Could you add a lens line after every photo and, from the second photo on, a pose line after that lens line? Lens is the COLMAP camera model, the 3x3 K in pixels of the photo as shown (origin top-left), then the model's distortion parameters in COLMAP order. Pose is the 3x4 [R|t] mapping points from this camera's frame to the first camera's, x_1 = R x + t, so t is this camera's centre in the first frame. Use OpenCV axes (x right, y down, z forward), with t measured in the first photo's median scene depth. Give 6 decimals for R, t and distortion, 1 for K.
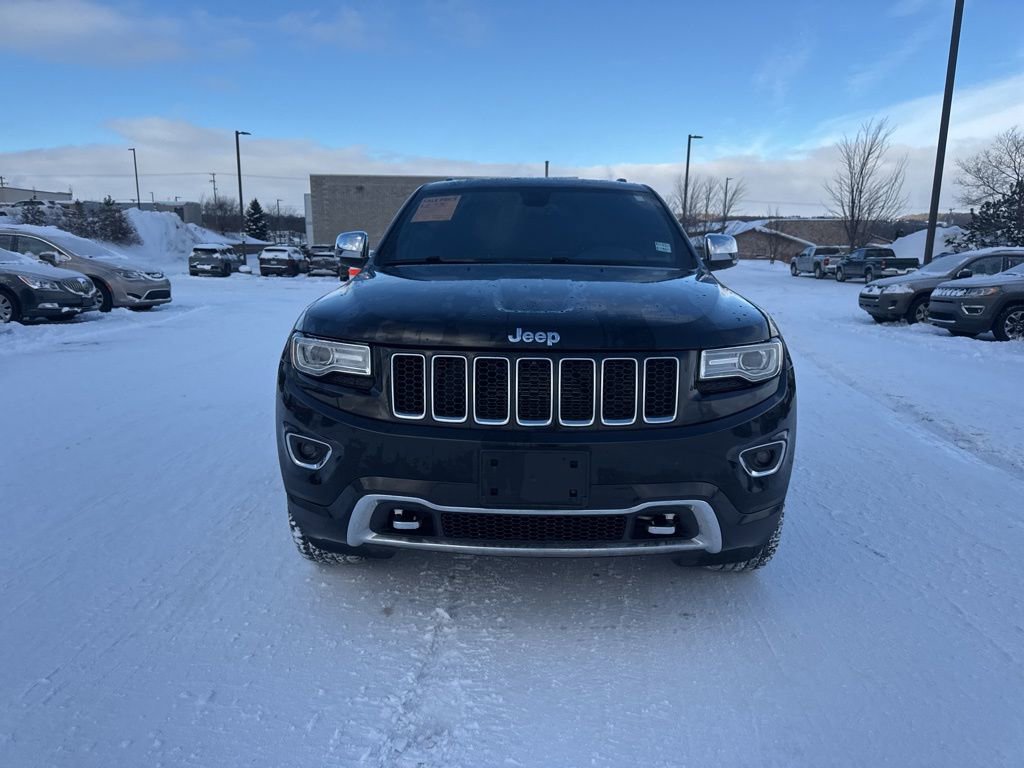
lens RADIAL K [[722.9, 0, 511.1], [0, 722.9, 388.7], [0, 0, 1]] dist [0.051604, -0.058302]
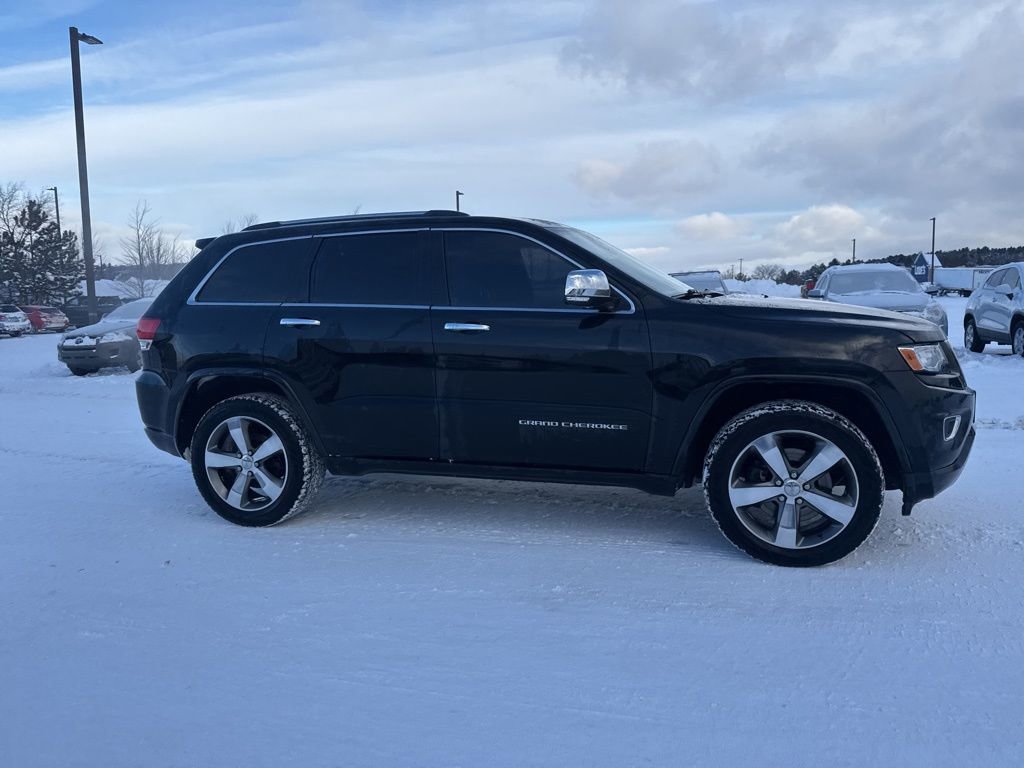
lens RADIAL K [[722.9, 0, 518.3], [0, 722.9, 383.9], [0, 0, 1]] dist [0.051604, -0.058302]
pose [[0.261015, -0.137815, 0.955447, -1.194147], [0.209012, 0.974347, 0.083442, -0.183710], [-0.942436, 0.177920, 0.283124, 0.917336]]
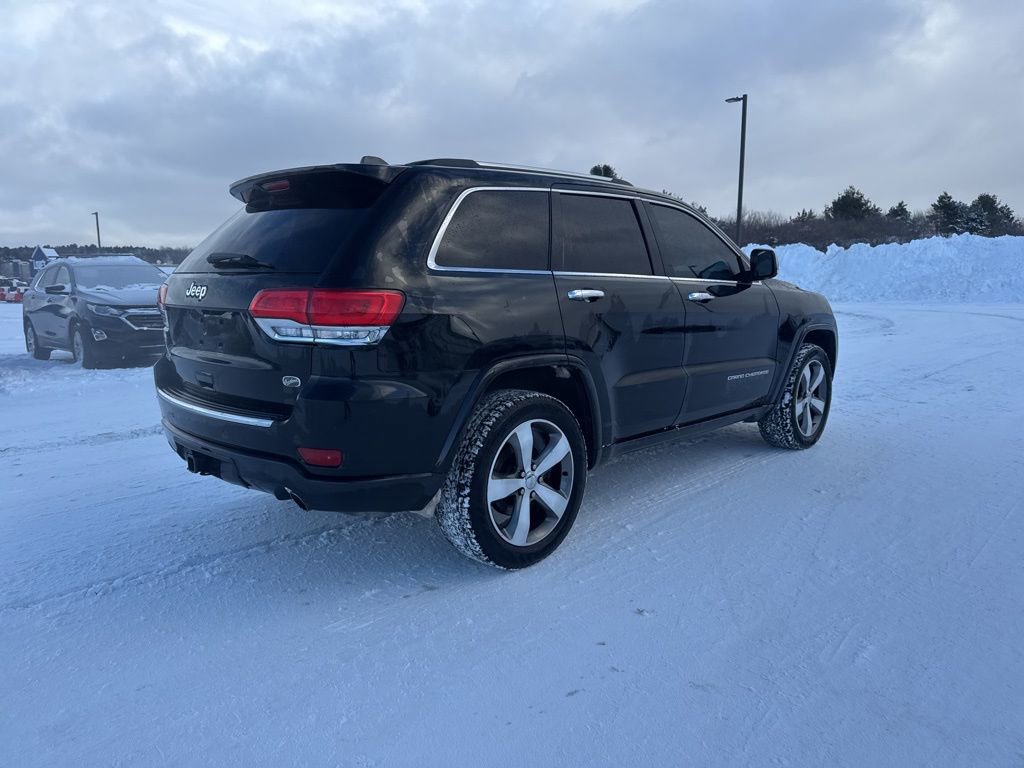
lens RADIAL K [[722.9, 0, 519.8], [0, 722.9, 403.1], [0, 0, 1]] dist [0.051604, -0.058302]
pose [[-0.739523, -0.123963, 0.661618, -0.769582], [0.121242, 0.942291, 0.312069, -0.420272], [-0.662122, 0.310999, -0.681817, 2.262636]]
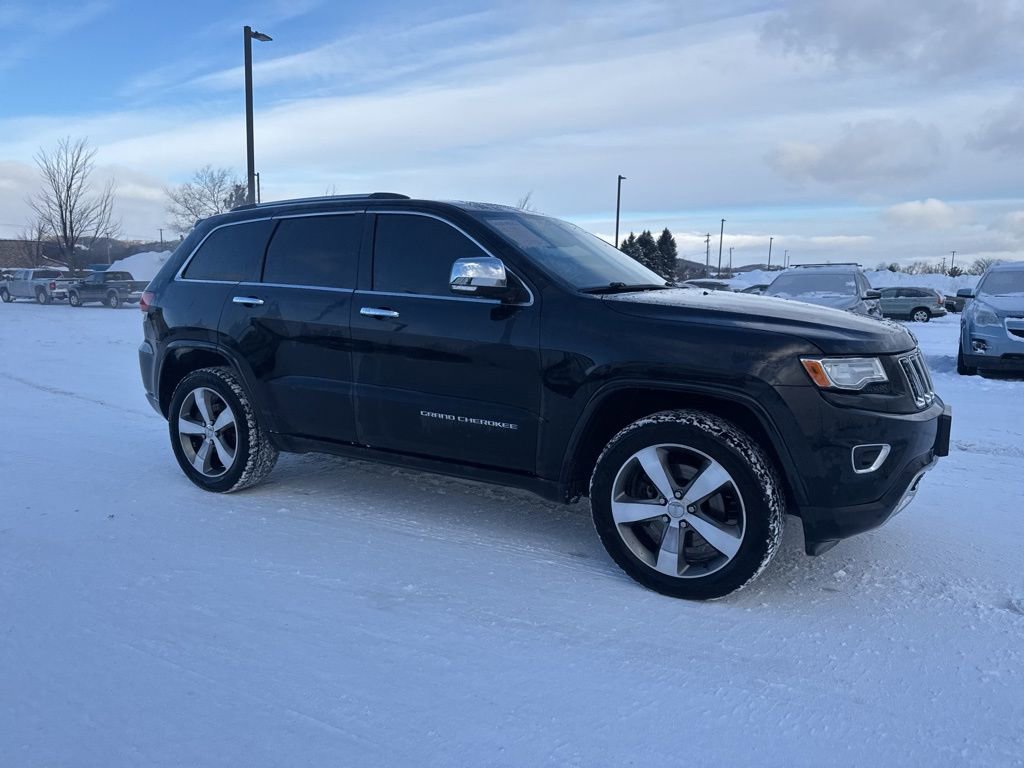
lens RADIAL K [[722.9, 0, 515.9], [0, 722.9, 386.5], [0, 0, 1]] dist [0.051604, -0.058302]
pose [[0.487885, -0.133060, 0.862707, -1.013317], [0.161901, 0.984959, 0.060357, -0.119750], [-0.857762, 0.110226, 0.502090, 0.601086]]
